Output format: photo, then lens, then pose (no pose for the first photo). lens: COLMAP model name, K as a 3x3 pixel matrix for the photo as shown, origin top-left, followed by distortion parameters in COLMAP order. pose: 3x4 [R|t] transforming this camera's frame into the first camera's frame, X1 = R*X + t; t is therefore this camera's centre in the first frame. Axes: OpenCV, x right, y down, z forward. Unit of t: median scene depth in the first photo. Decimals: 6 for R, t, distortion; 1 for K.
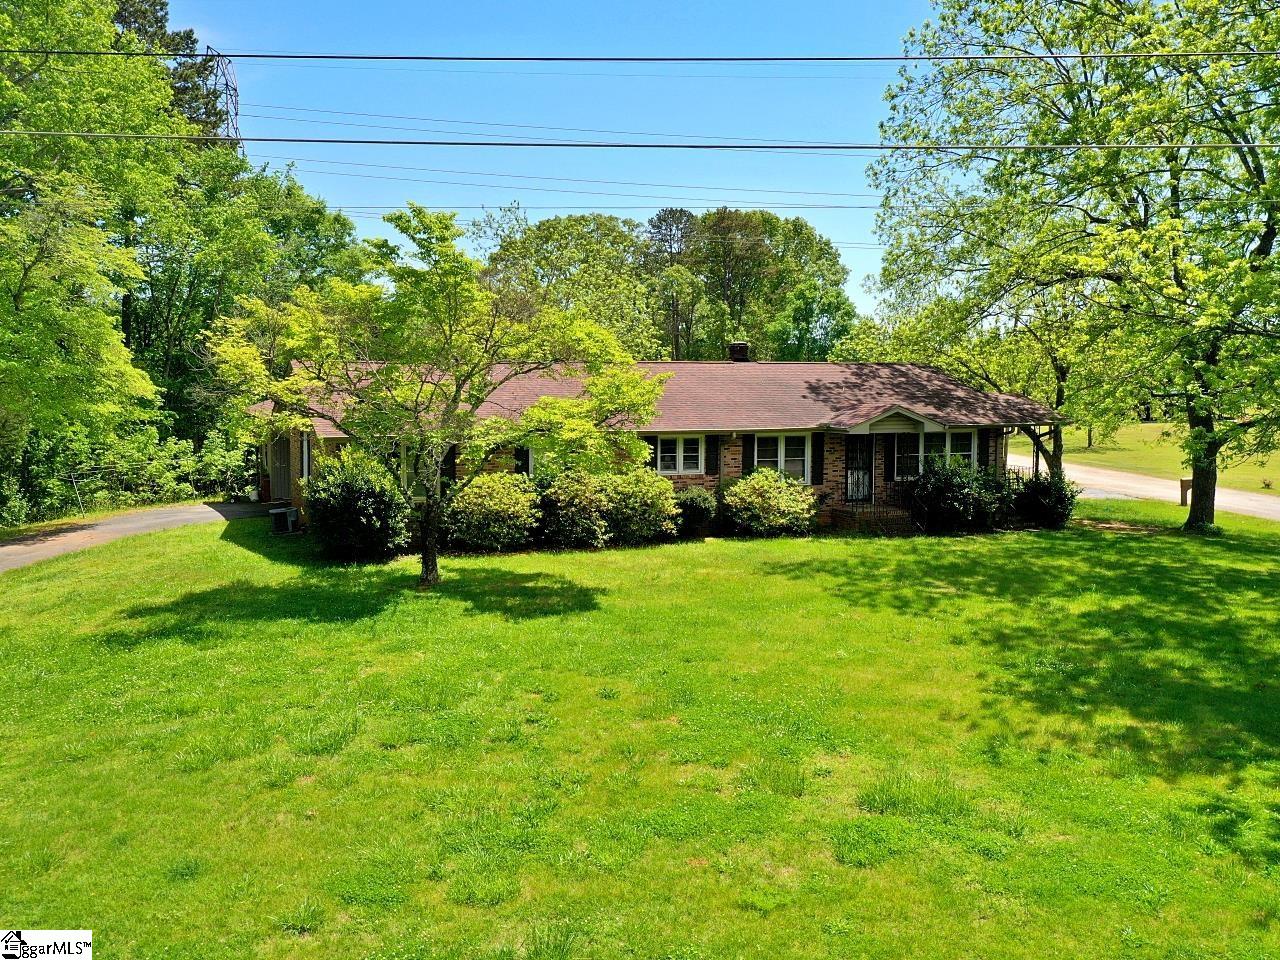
lens RADIAL K [[1156.4, 0, 640.0], [0, 1156.4, 480.0], [0, 0, 1]] dist [0.014622, 0.010879]
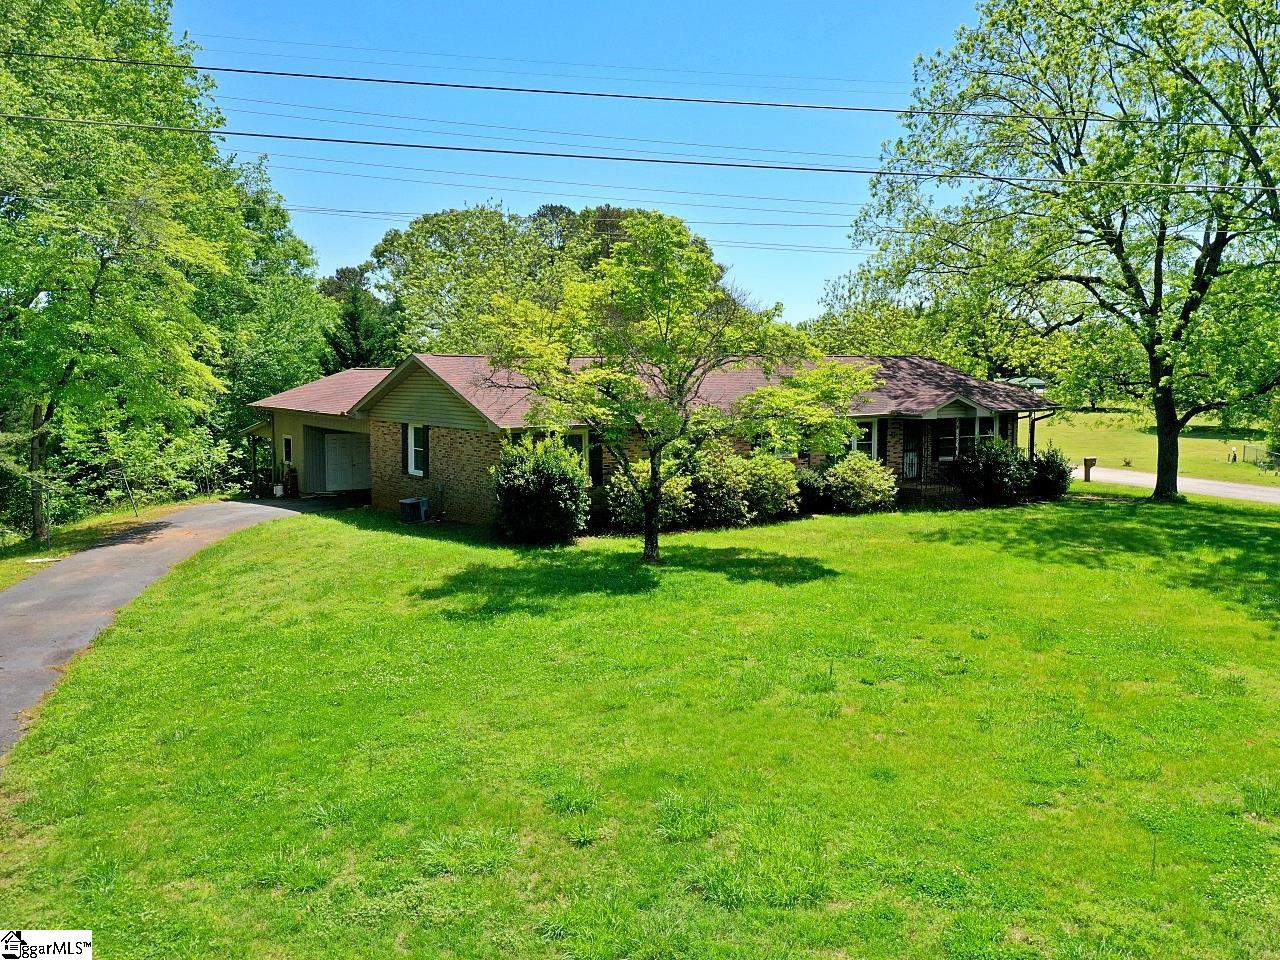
lens RADIAL K [[1156.4, 0, 640.0], [0, 1156.4, 480.0], [0, 0, 1]] dist [0.014622, 0.010879]
pose [[0.981759, -0.022919, 0.188745, -0.308808], [0.021898, 0.999732, 0.007491, 0.004892], [-0.188866, -0.003221, 0.981998, -0.050553]]
